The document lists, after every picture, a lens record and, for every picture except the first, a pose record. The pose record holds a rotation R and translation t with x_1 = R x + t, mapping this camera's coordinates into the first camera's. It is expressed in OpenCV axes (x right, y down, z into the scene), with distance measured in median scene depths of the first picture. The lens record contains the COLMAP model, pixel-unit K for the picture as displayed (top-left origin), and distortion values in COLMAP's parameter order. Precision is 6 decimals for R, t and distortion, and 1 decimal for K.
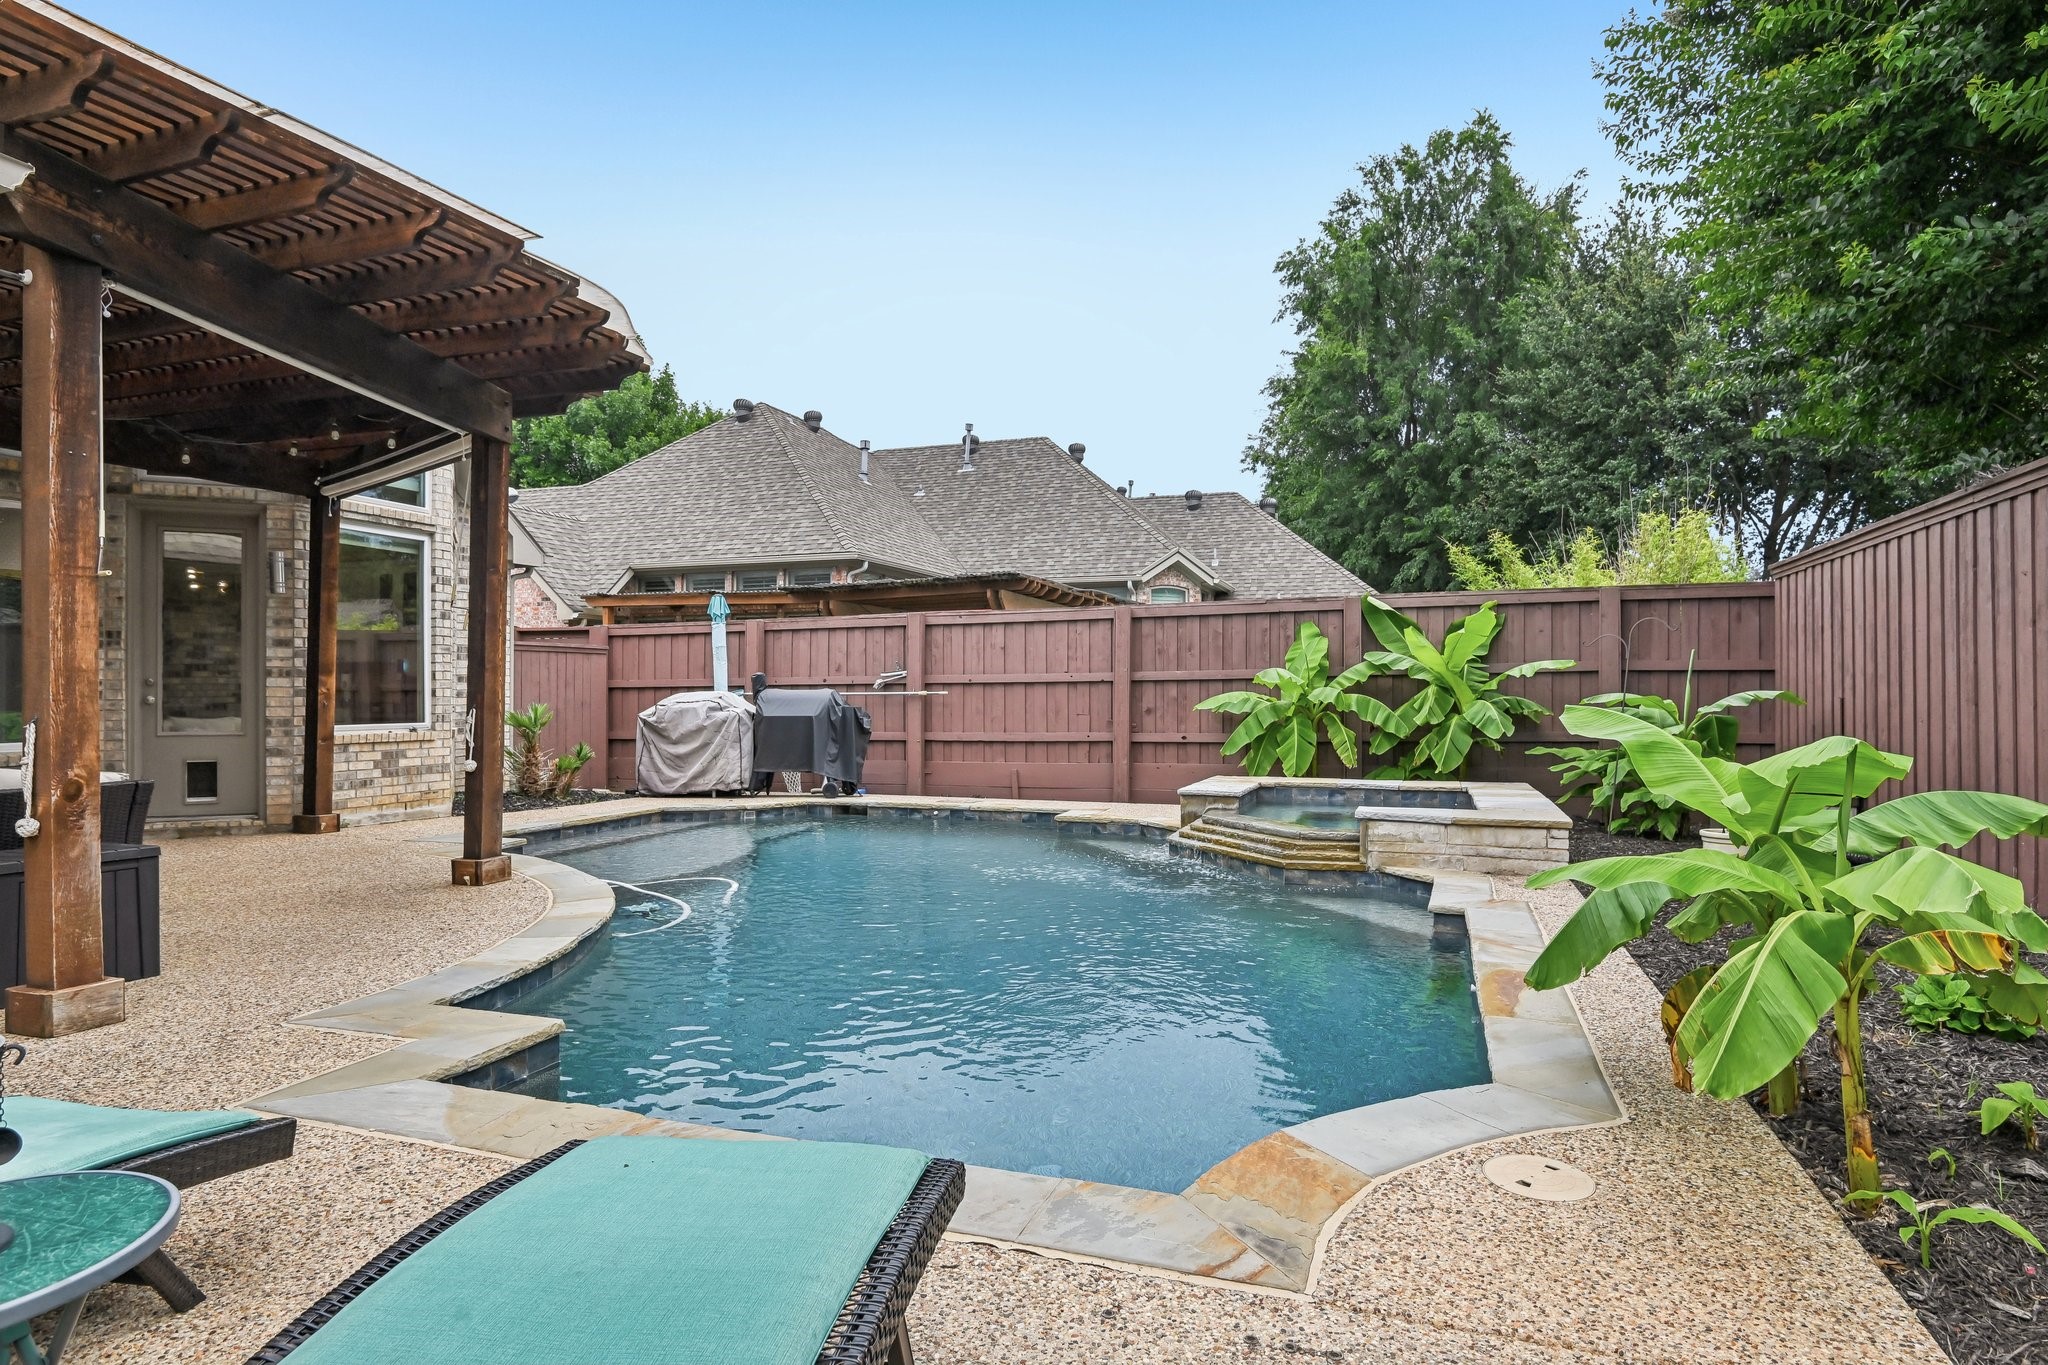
lens RADIAL K [[1137.0, 0, 1023.4], [0, 1137.0, 688.9], [0, 0, 1]] dist [-0.015220, -0.007462]
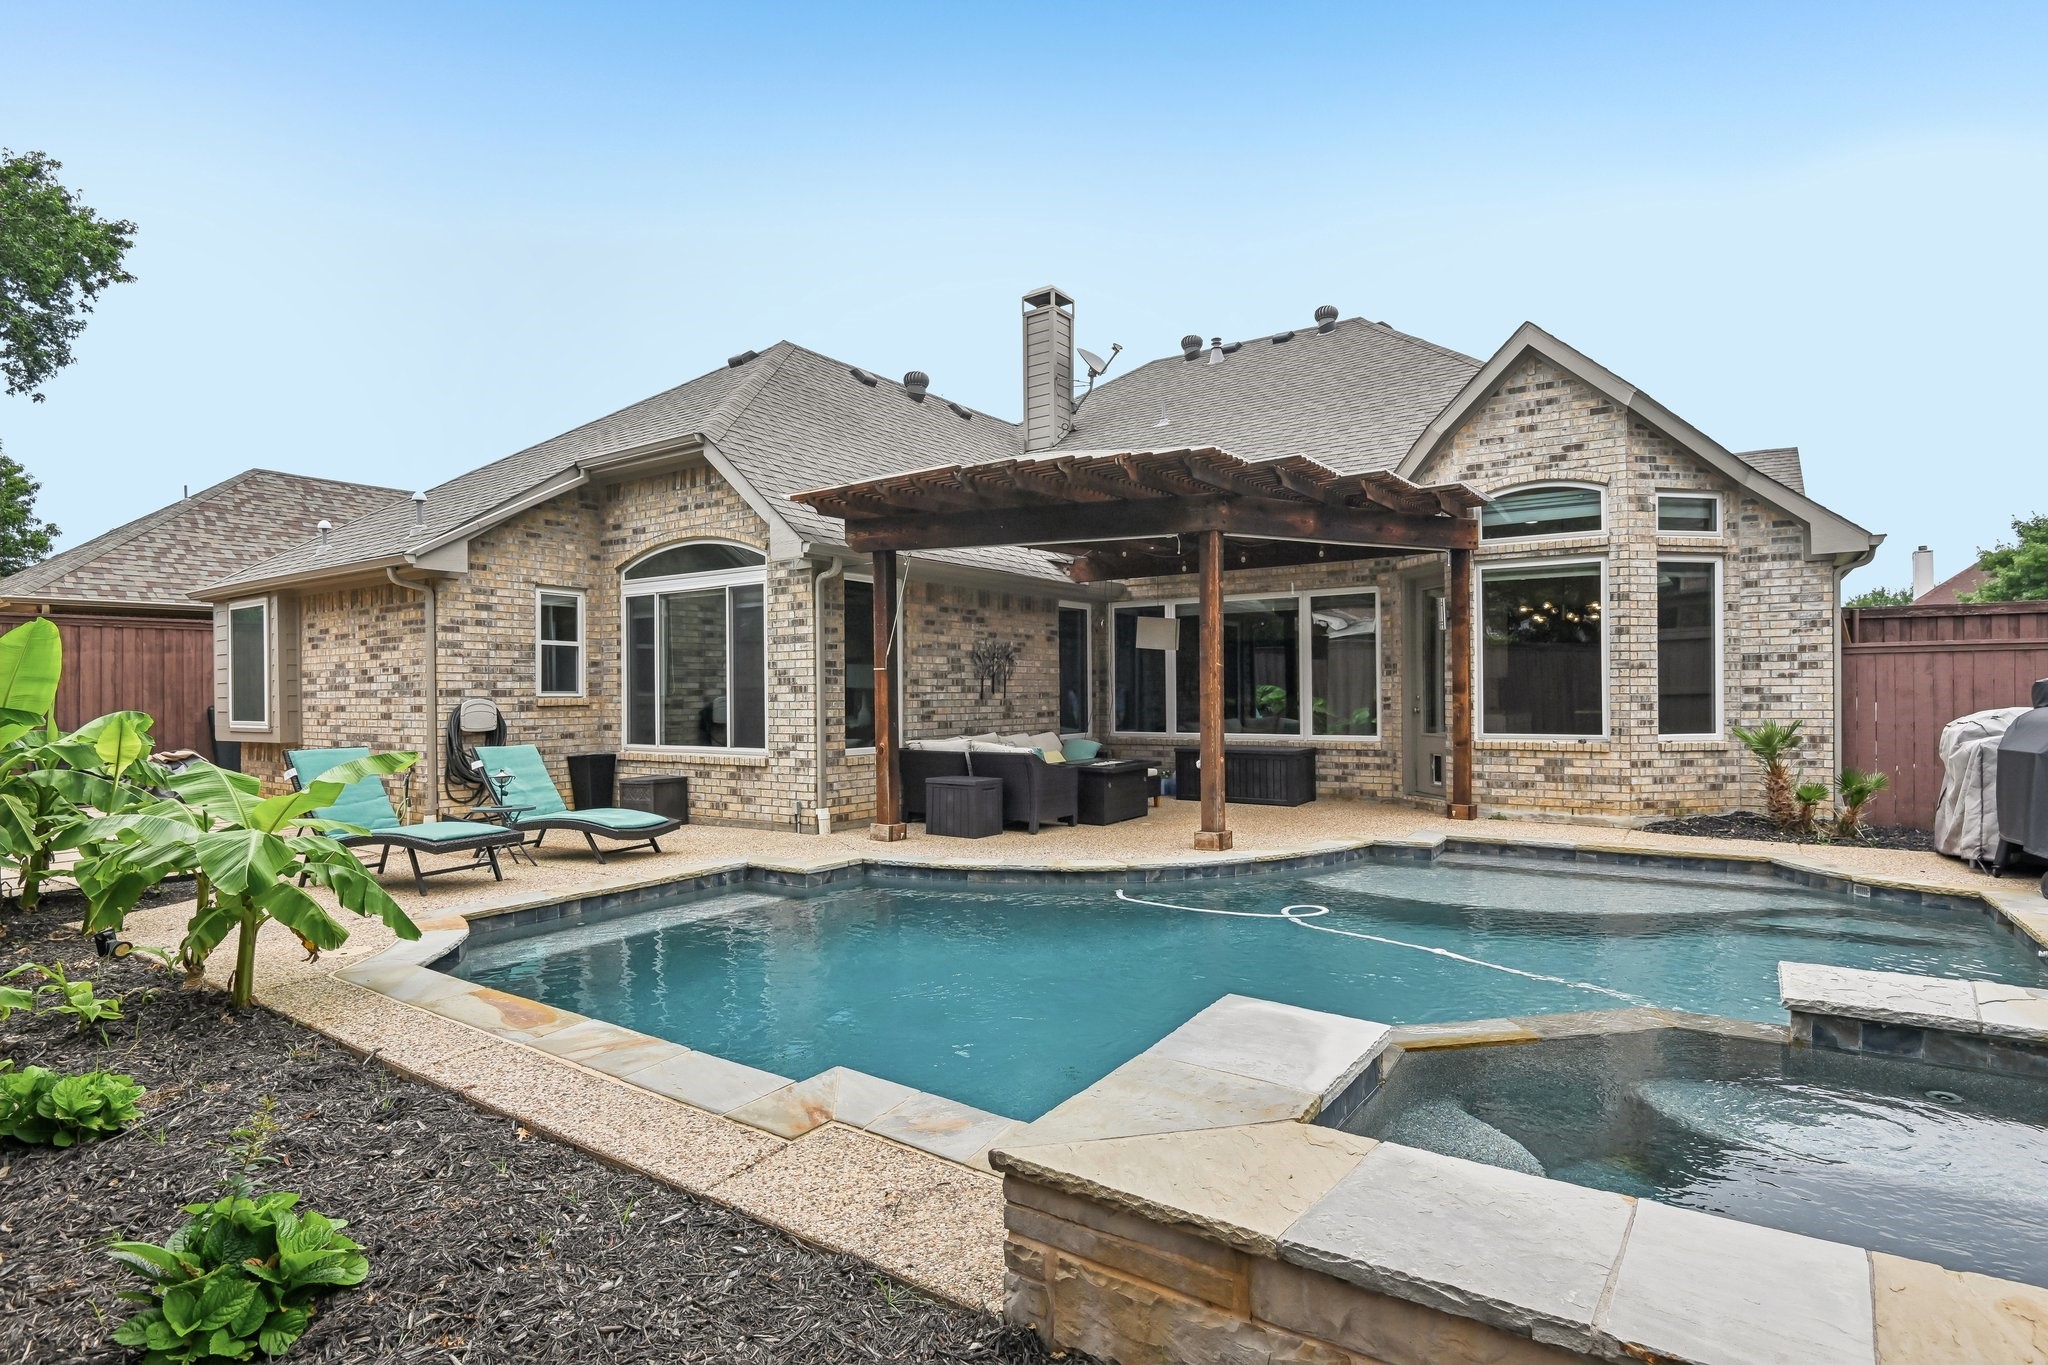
lens RADIAL K [[1024.3, 0, 1020.8], [0, 1024.3, 692.6], [0, 0, 1]] dist [-0.002287, -0.000420]
pose [[-0.268719, 0.000023, -0.963219, 0.469815], [0.013306, 0.999905, -0.003688, -0.011615], [0.963127, -0.013808, -0.268694, 0.654817]]
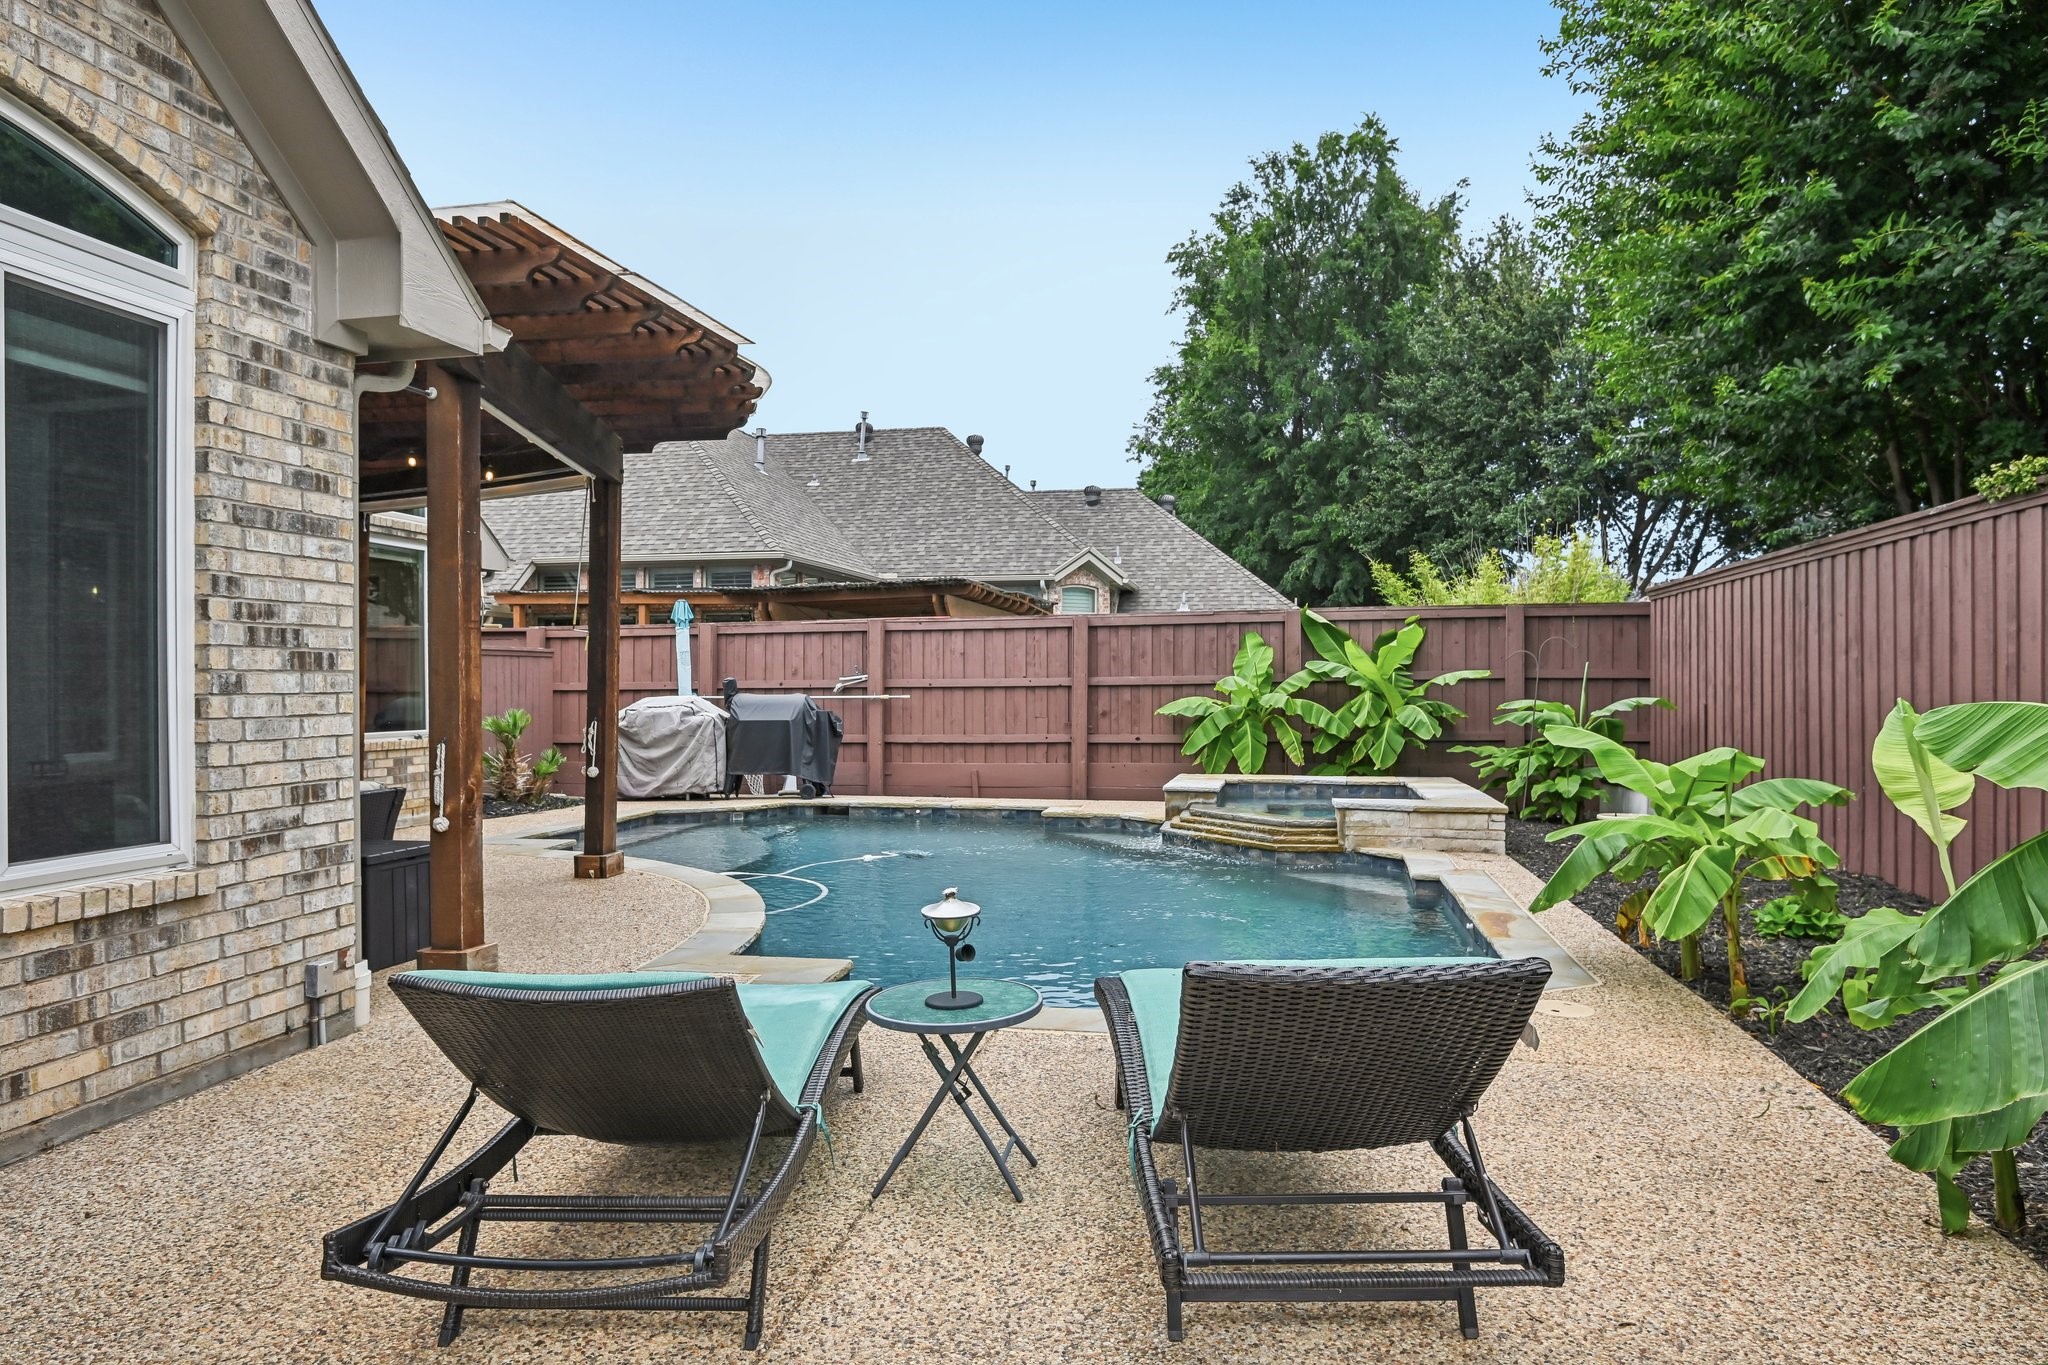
lens RADIAL K [[1274.8, 0, 1021.4], [0, 1274.8, 684.3], [0, 0, 1]] dist [-0.009779, 0.003115]
pose [[0.989451, -0.000116, 0.144870, -0.147615], [-0.000586, 0.999988, 0.004802, -0.014784], [-0.144869, -0.004836, 0.989439, -0.182478]]
